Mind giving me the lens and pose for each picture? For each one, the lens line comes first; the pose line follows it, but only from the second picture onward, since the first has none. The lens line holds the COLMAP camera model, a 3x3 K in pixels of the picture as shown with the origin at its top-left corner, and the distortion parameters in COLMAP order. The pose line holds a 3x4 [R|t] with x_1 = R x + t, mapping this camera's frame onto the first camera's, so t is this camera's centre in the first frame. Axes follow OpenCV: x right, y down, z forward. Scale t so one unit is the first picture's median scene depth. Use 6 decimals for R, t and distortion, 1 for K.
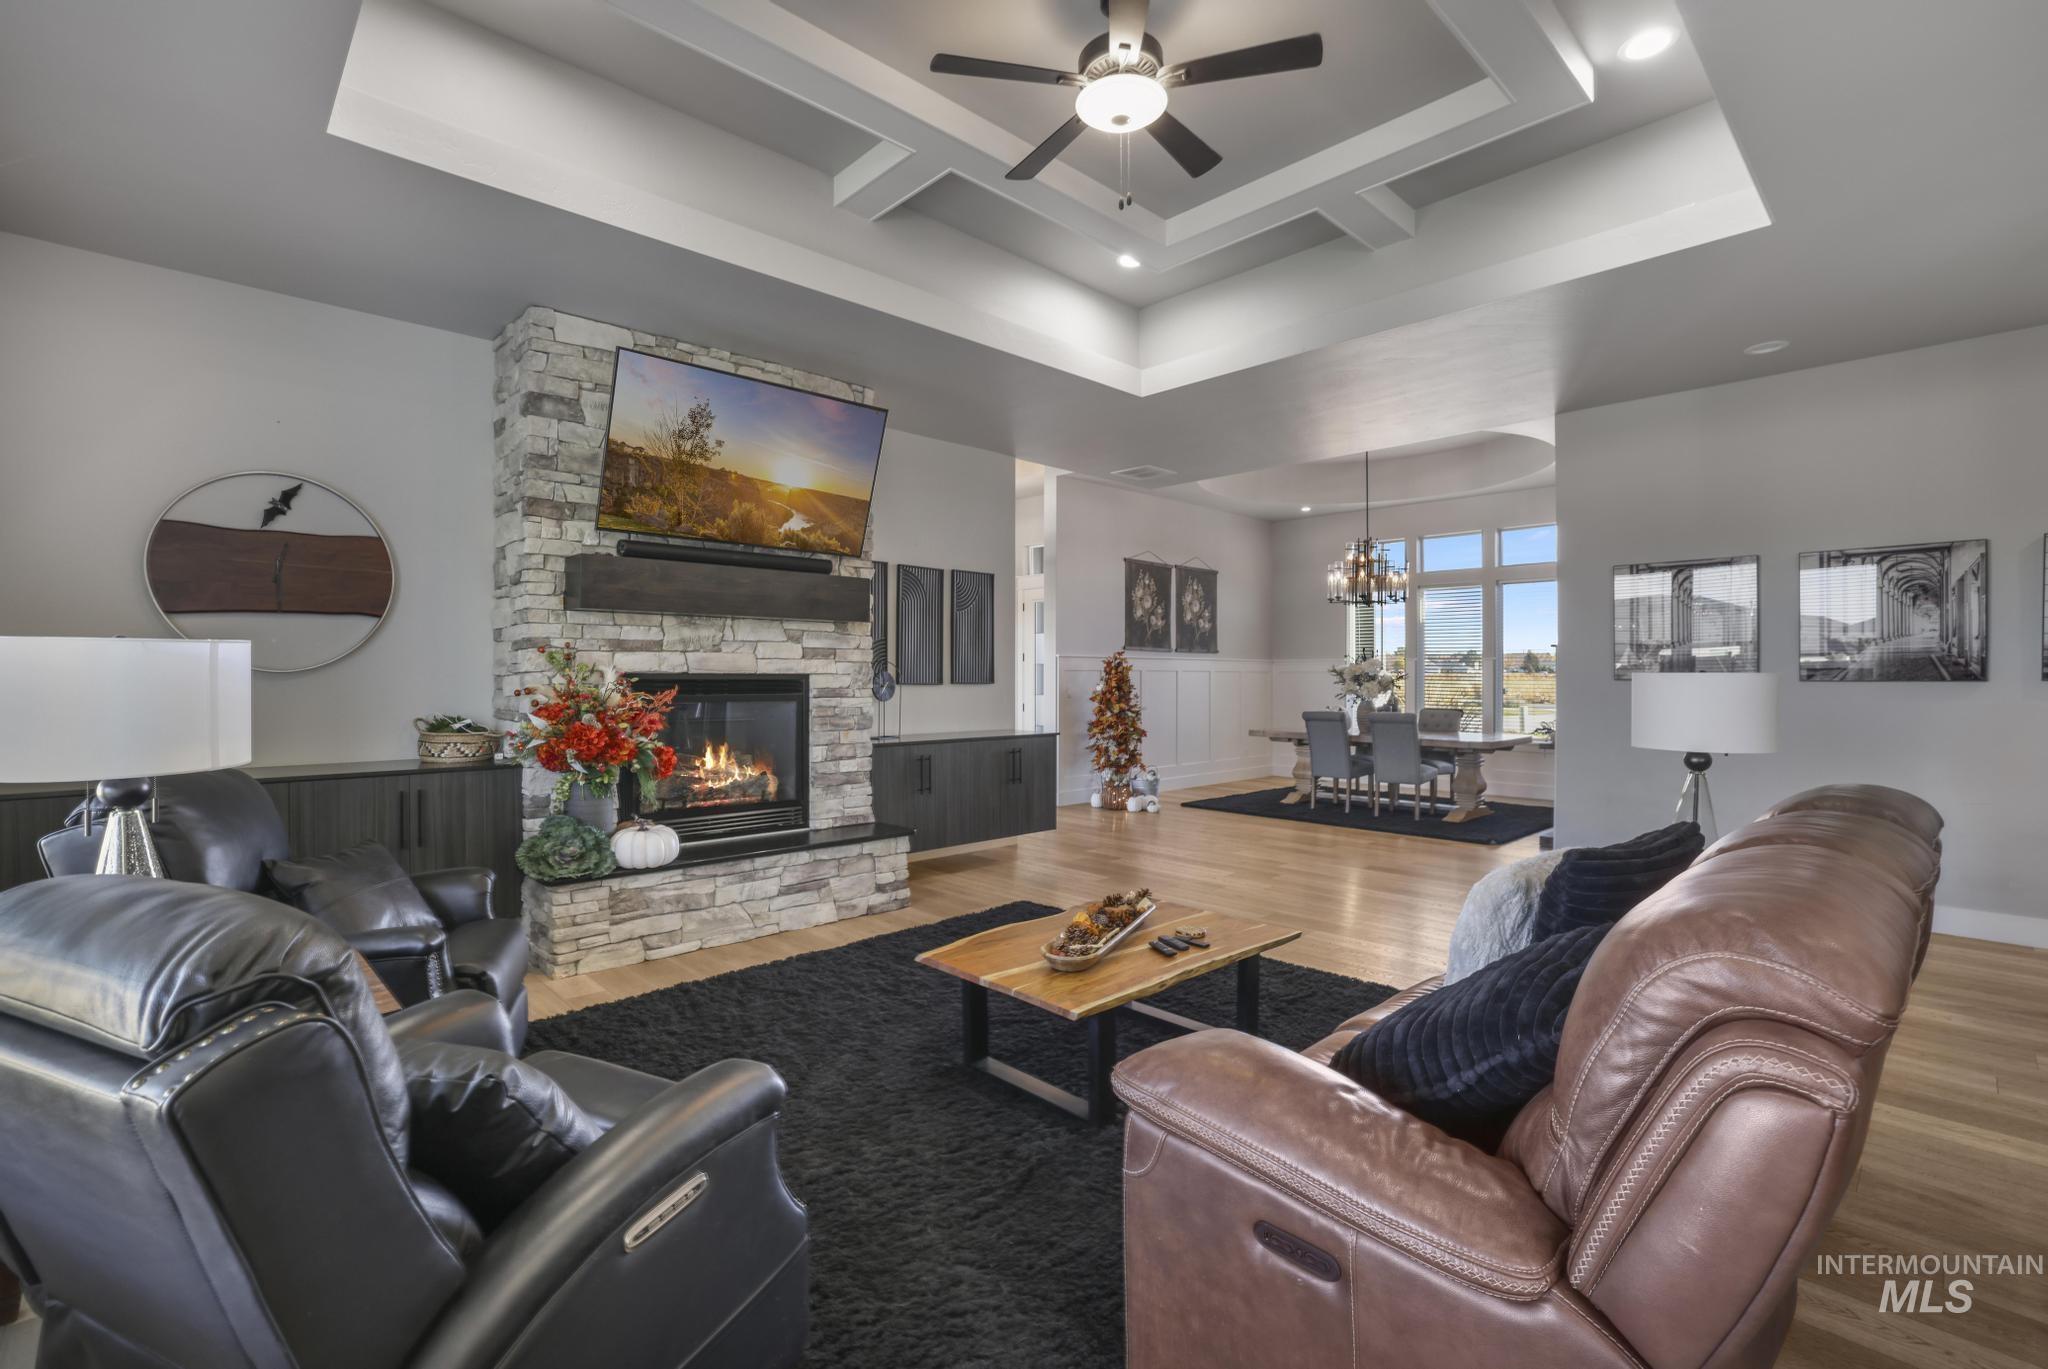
lens RADIAL K [[904.3, 0, 1024.1], [0, 904.3, 674.1], [0, 0, 1]] dist [-0.021829, 0.000643]
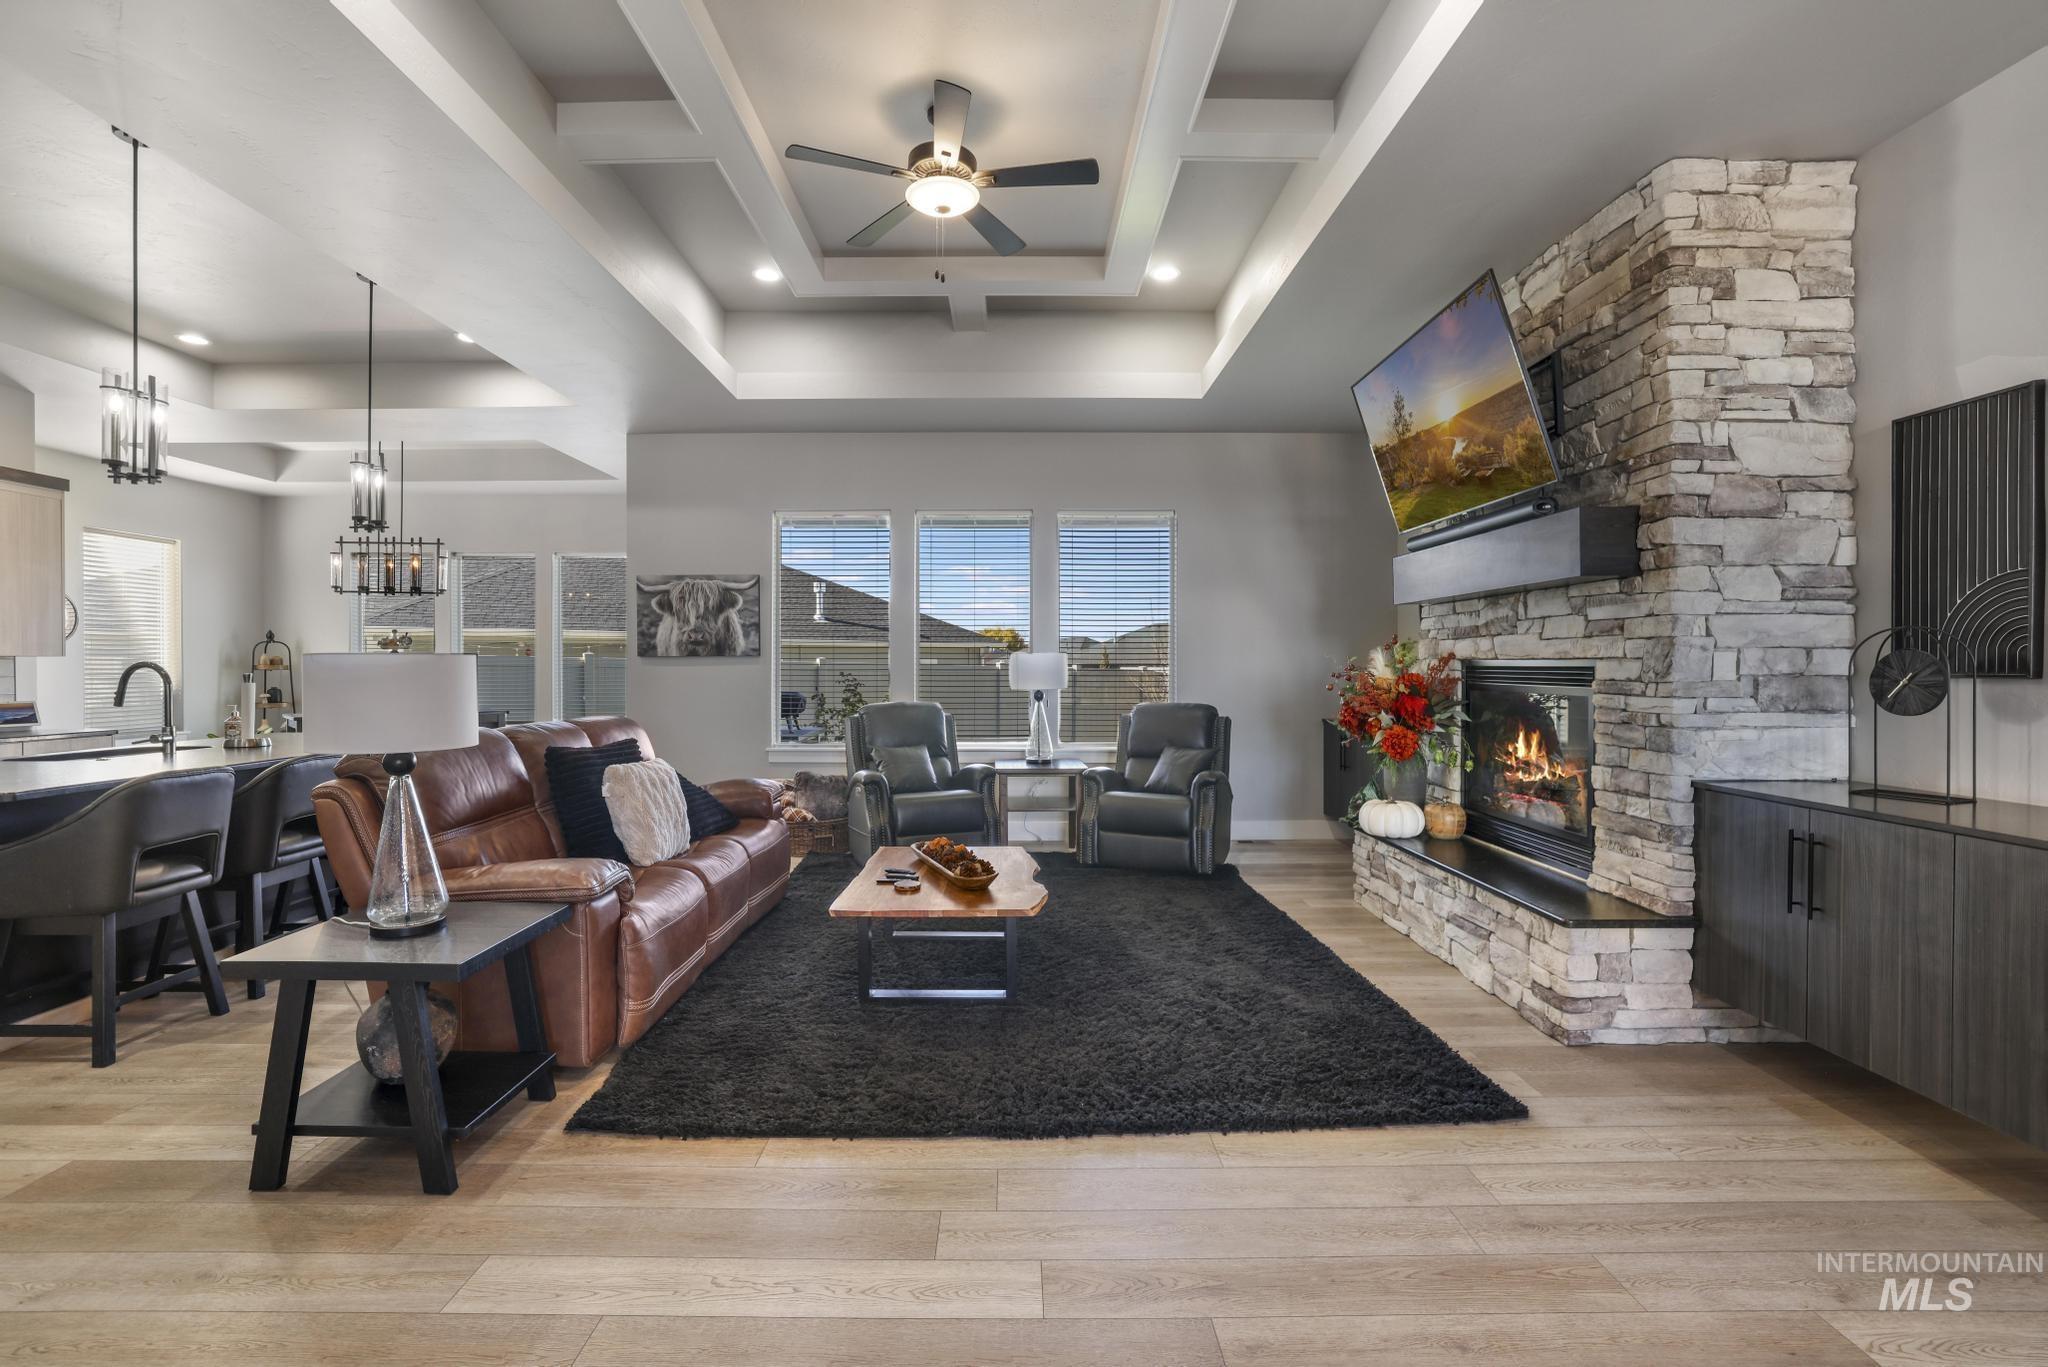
lens RADIAL K [[904.3, 0, 1024.1], [0, 904.3, 673.1], [0, 0, 1]] dist [-0.021829, 0.000643]
pose [[-0.692601, 0.003418, -0.721313, 0.564298], [0.000143, 0.999989, 0.004601, 0.007674], [0.721321, 0.003084, -0.692594, 1.182845]]
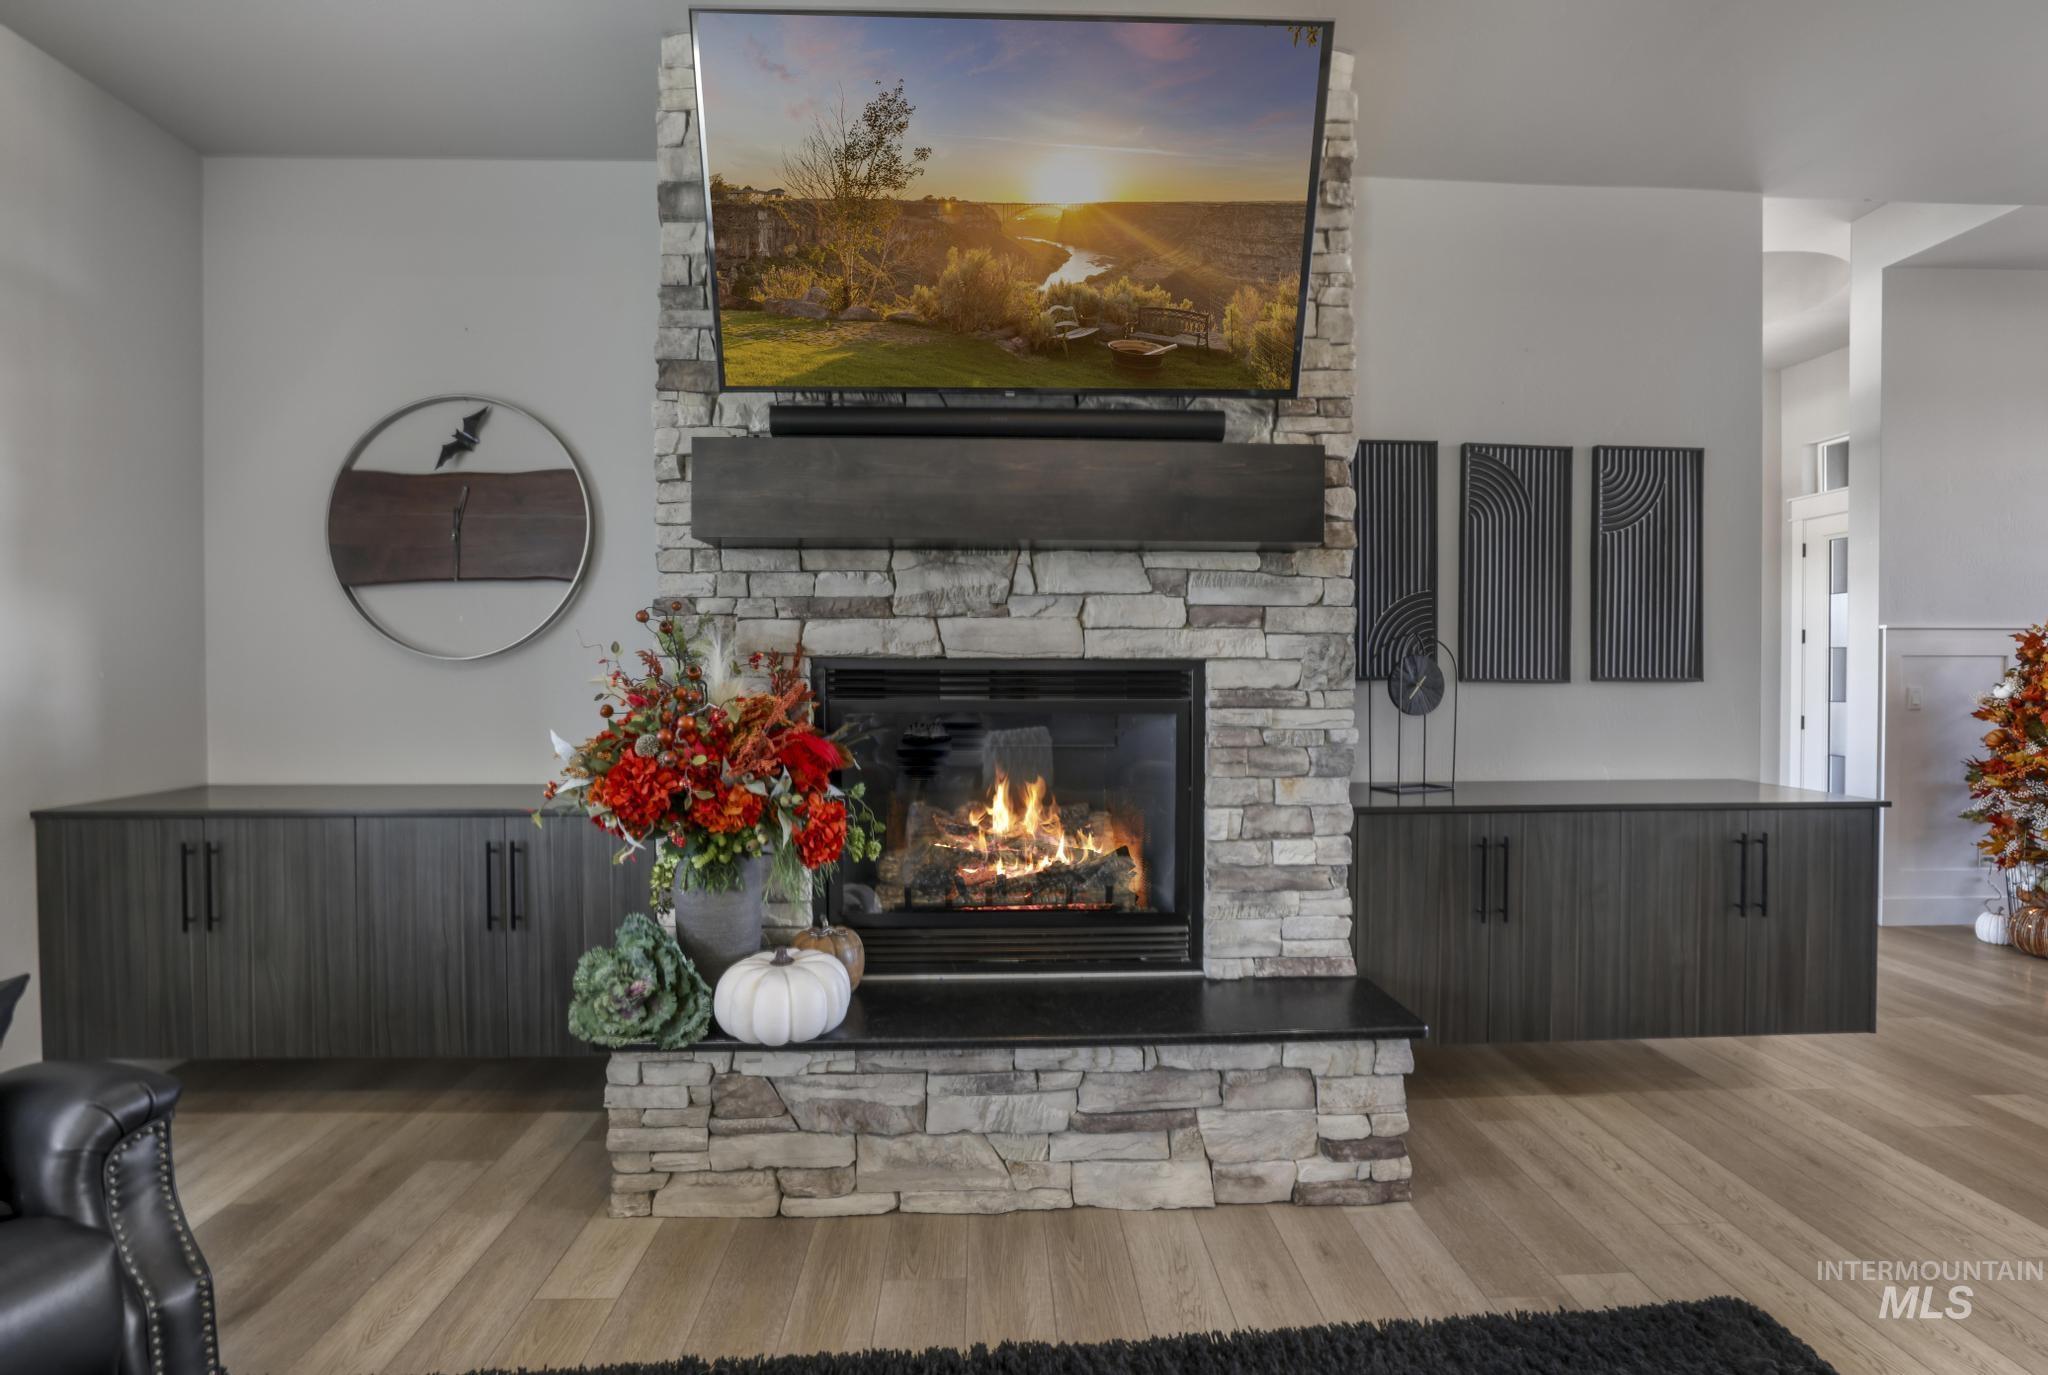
lens RADIAL K [[896.5, 0, 1001.9], [0, 896.5, 693.9], [0, 0, 1]] dist [-0.020239, 0.001381]
pose [[0.737289, 0.016670, -0.675372, 0.009588], [0.001712, 0.999646, 0.026543, 0.005748], [0.675576, -0.020726, 0.736999, 0.581409]]
